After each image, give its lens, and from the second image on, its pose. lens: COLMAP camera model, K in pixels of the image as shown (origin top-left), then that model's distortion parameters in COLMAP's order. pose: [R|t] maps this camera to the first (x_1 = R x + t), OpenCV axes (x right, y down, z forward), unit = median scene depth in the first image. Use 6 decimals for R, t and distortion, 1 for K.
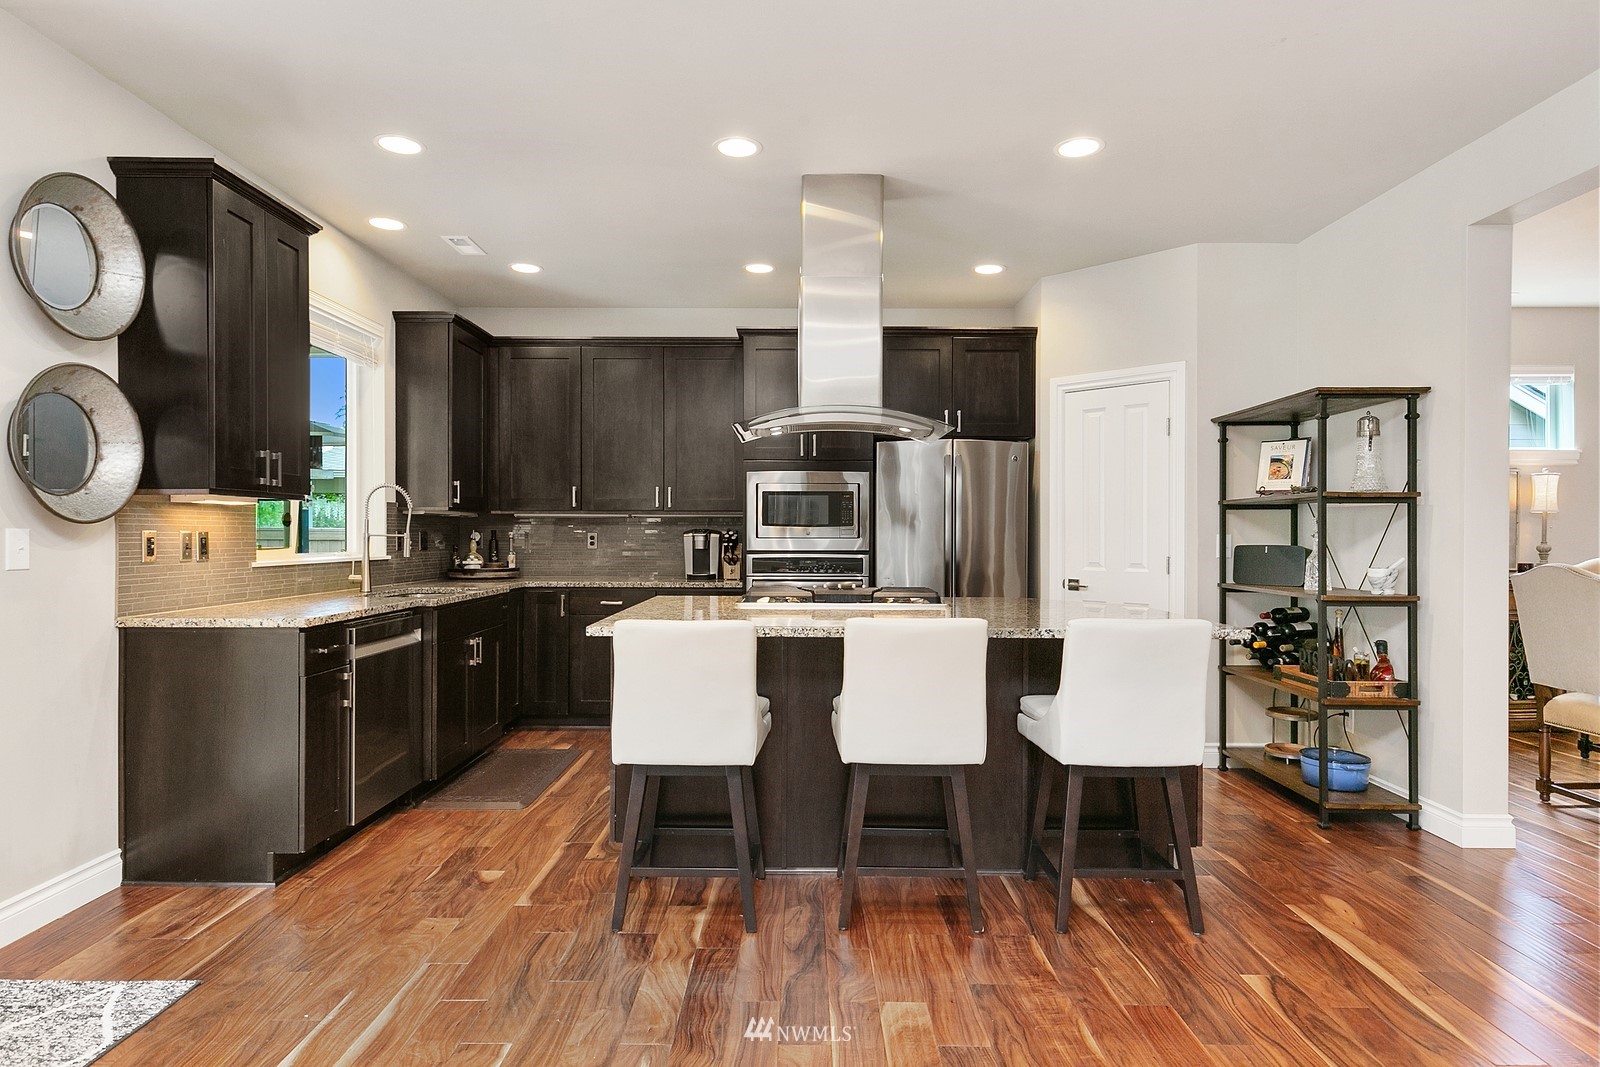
lens RADIAL K [[920.9, 0, 800.0], [0, 920.9, 533.5], [0, 0, 1]] dist [0.016772, 0.000477]
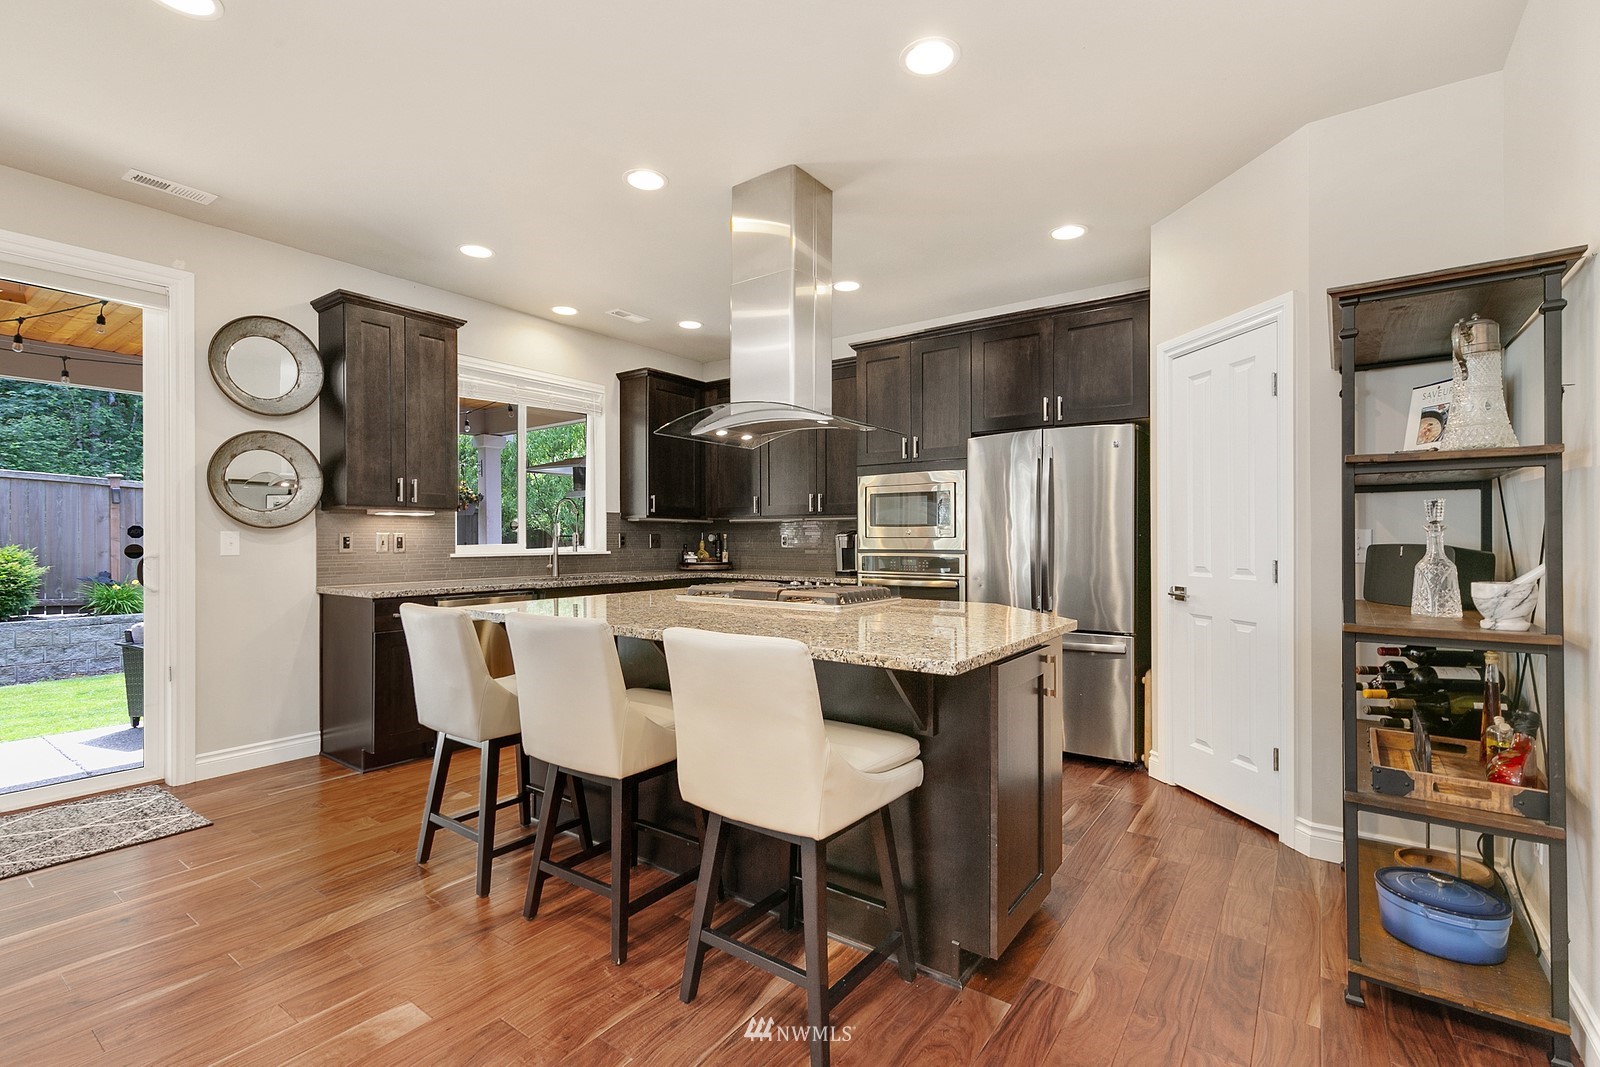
lens RADIAL K [[727.6, 0, 794.9], [0, 727.6, 536.0], [0, 0, 1]] dist [0.013448, -0.000033]
pose [[0.805257, -0.005199, -0.592902, 0.461300], [0.003222, 0.999985, -0.004393, 0.007604], [0.592917, 0.001627, 0.805262, 0.318702]]
